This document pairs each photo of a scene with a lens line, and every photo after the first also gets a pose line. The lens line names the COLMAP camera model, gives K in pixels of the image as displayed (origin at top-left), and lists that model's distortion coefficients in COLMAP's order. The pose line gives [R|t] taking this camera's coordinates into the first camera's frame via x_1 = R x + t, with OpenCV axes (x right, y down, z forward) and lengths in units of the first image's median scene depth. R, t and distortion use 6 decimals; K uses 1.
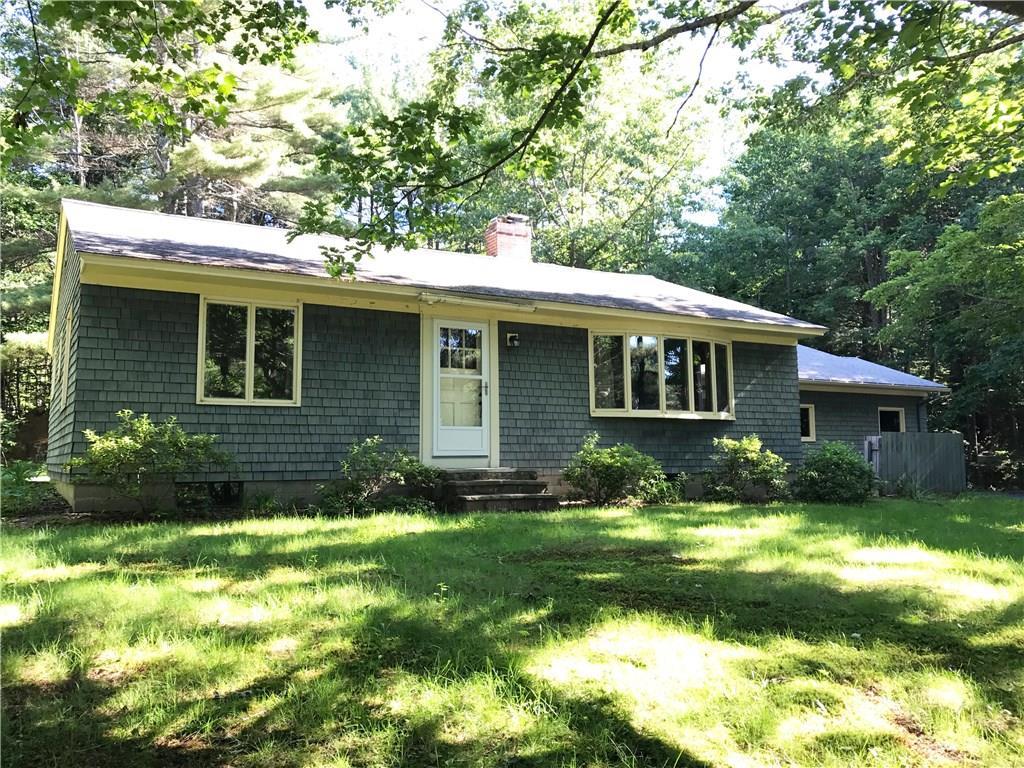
lens RADIAL K [[836.4, 0, 512.1], [0, 836.4, 382.6], [0, 0, 1]] dist [-0.006059, -0.004079]
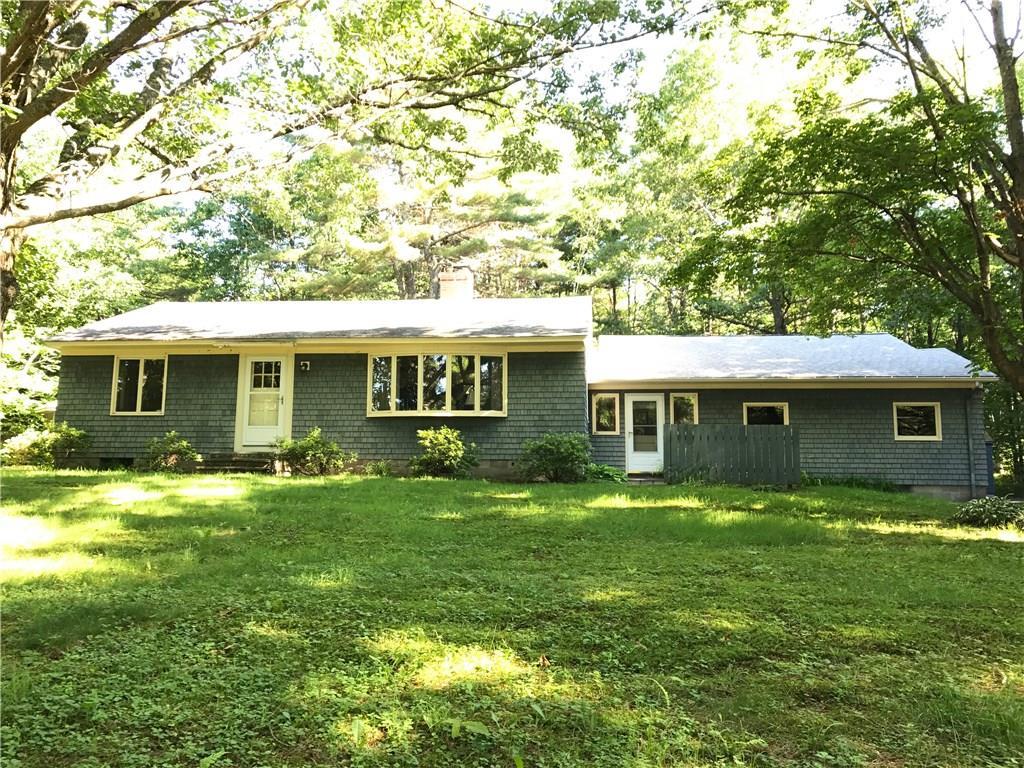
lens RADIAL K [[836.4, 0, 513.1], [0, 836.4, 381.9], [0, 0, 1]] dist [-0.006059, -0.004079]
pose [[0.803946, -0.060137, -0.591654, 1.219862], [0.039695, 0.998082, -0.047509, 0.063967], [0.593376, 0.014709, 0.804791, 0.042502]]
